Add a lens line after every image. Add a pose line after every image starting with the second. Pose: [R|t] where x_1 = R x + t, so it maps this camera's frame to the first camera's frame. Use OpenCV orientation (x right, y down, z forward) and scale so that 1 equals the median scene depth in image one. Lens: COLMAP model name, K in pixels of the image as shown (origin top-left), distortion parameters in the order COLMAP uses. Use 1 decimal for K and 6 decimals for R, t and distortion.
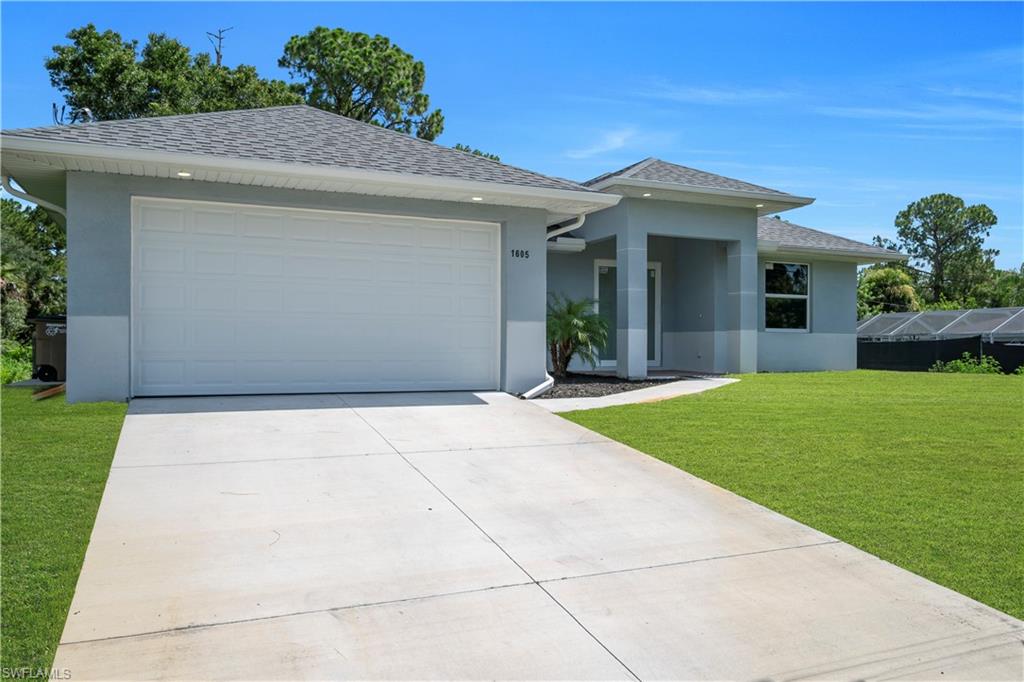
lens RADIAL K [[777.9, 0, 511.7], [0, 777.9, 346.9], [0, 0, 1]] dist [0.026871, 0.014343]
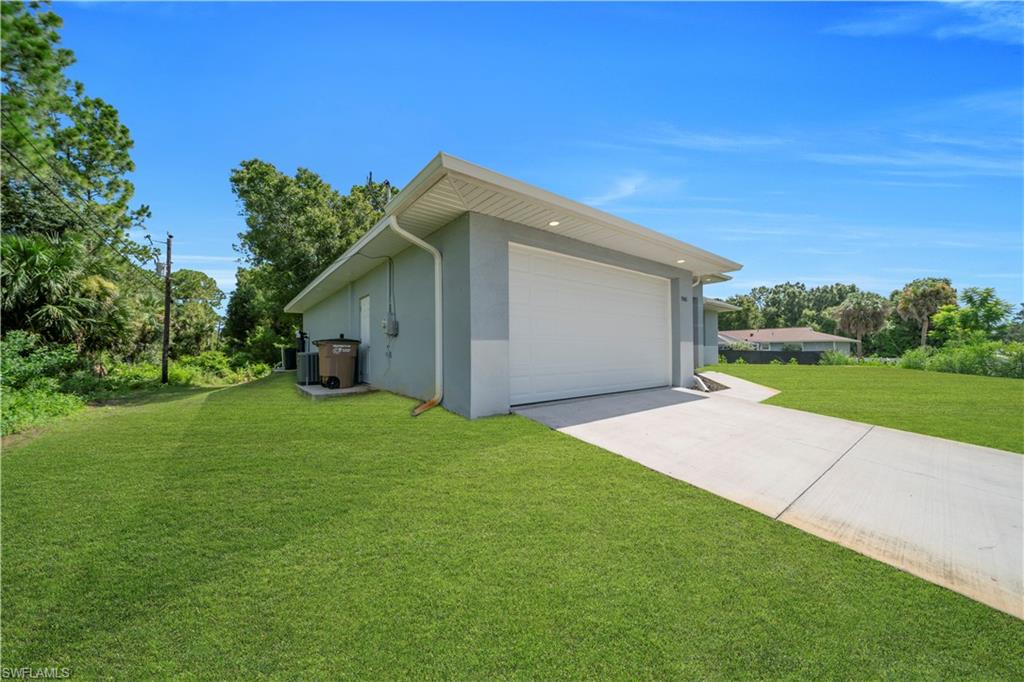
lens RADIAL K [[354.4, 0, 510.8], [0, 354.4, 347.1], [0, 0, 1]] dist [-0.000400, -0.000525]
pose [[0.967032, -0.008518, 0.254514, -0.336347], [0.010940, 0.999907, -0.008103, -0.013254], [-0.254421, 0.010621, 0.967035, 0.258033]]
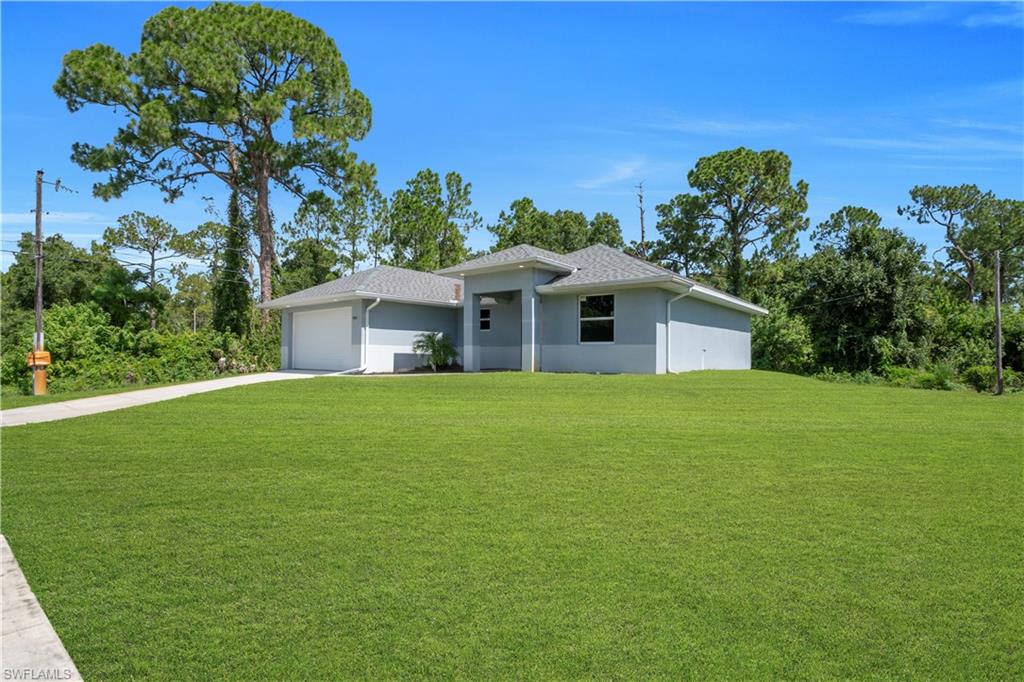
lens RADIAL K [[497.8, 0, 514.7], [0, 497.8, 346.7], [0, 0, 1]] dist [-0.040533, 0.005296]
pose [[0.459170, -0.016211, -0.888201, 1.088084], [-0.002866, 0.999801, -0.019730, 0.003075], [0.888344, 0.011604, 0.459032, 0.467130]]
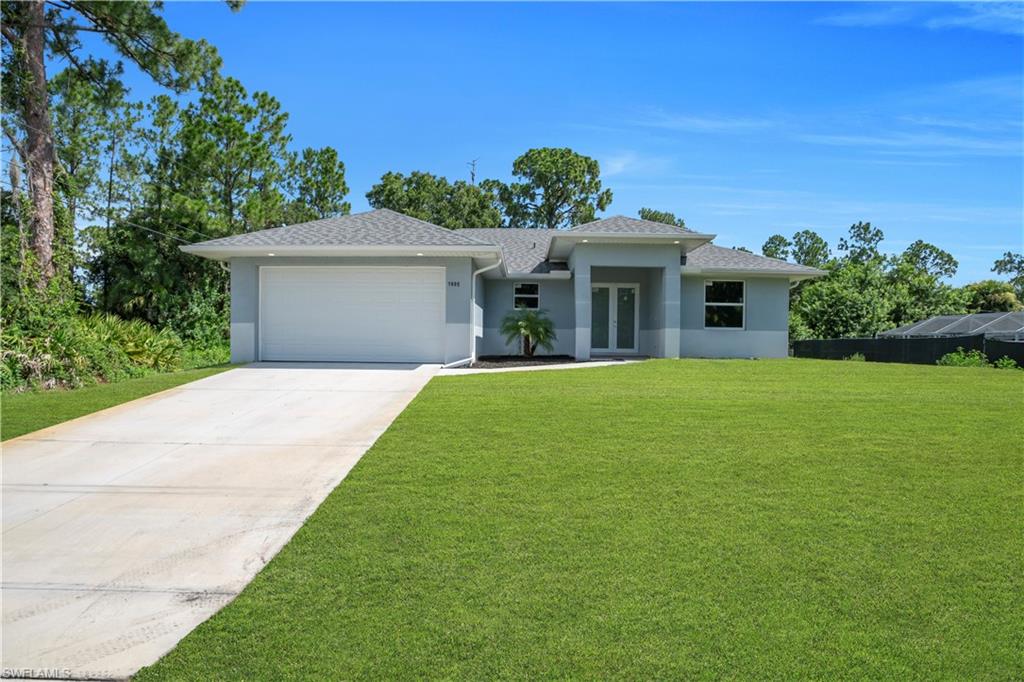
lens RADIAL K [[497.8, 0, 512.1], [0, 497.8, 346.1], [0, 0, 1]] dist [-0.040533, 0.005296]
pose [[0.909801, 0.011594, -0.414882, 0.378521], [-0.007155, 0.999899, 0.012251, 0.001706], [0.414982, -0.008177, 0.909793, 0.037757]]
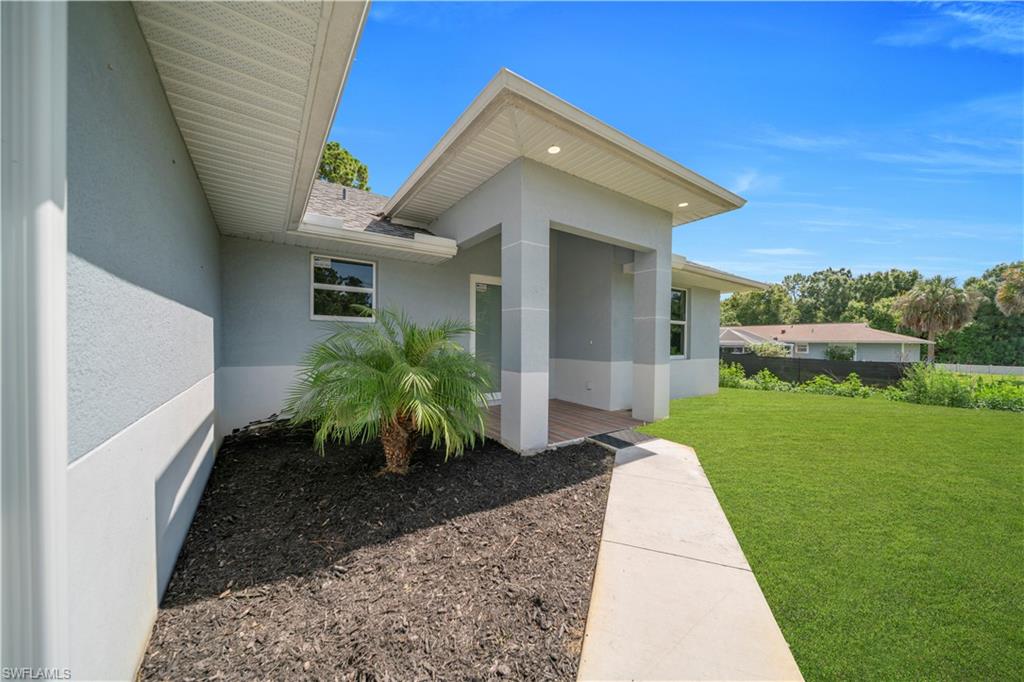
lens RADIAL K [[354.4, 0, 512.5], [0, 354.4, 344.4], [0, 0, 1]] dist [-0.000400, -0.000525]
pose [[0.979249, 0.002629, 0.202644, 0.073560], [-0.004622, 0.999946, 0.009360, -0.040784], [-0.202608, -0.010102, 0.979208, 0.618422]]
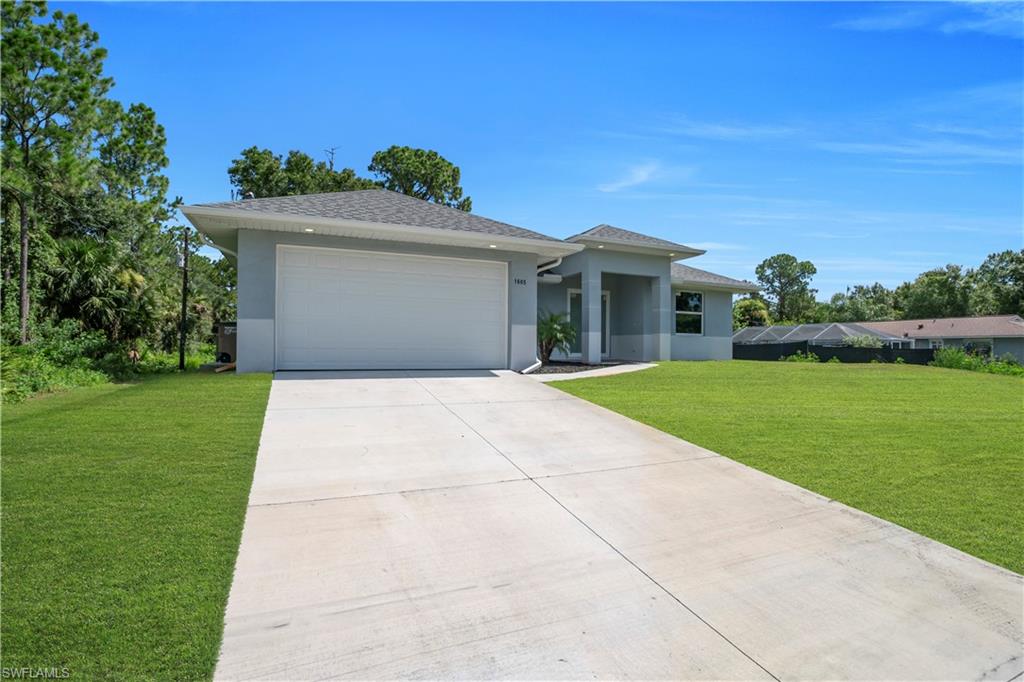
lens RADIAL K [[497.8, 0, 512.7], [0, 497.8, 349.6], [0, 0, 1]] dist [-0.040533, 0.005296]
pose [[0.999989, 0.003993, -0.002633, -0.000714], [-0.003995, 0.999992, -0.000525, 0.011255], [0.002631, 0.000535, 0.999996, -0.000216]]
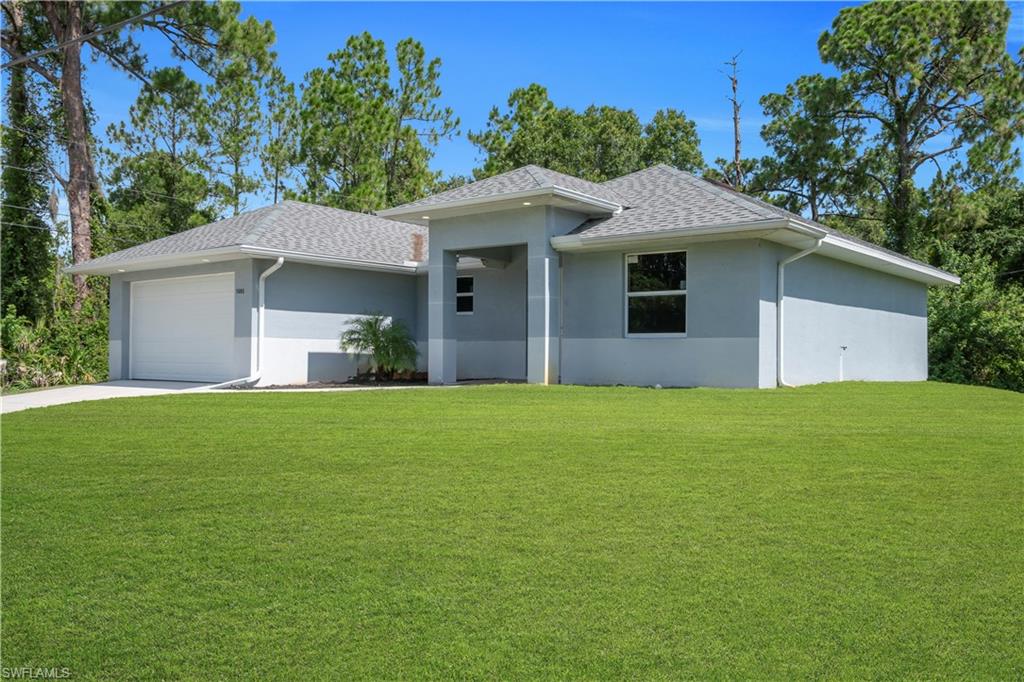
lens RADIAL K [[862.7, 0, 510.7], [0, 862.7, 350.9], [0, 0, 1]] dist [0.015692, 0.011529]
pose [[0.455342, -0.005448, -0.890300, 1.098044], [-0.004102, 0.999958, -0.008217, 0.002995], [0.890307, 0.007394, 0.455301, 0.460843]]
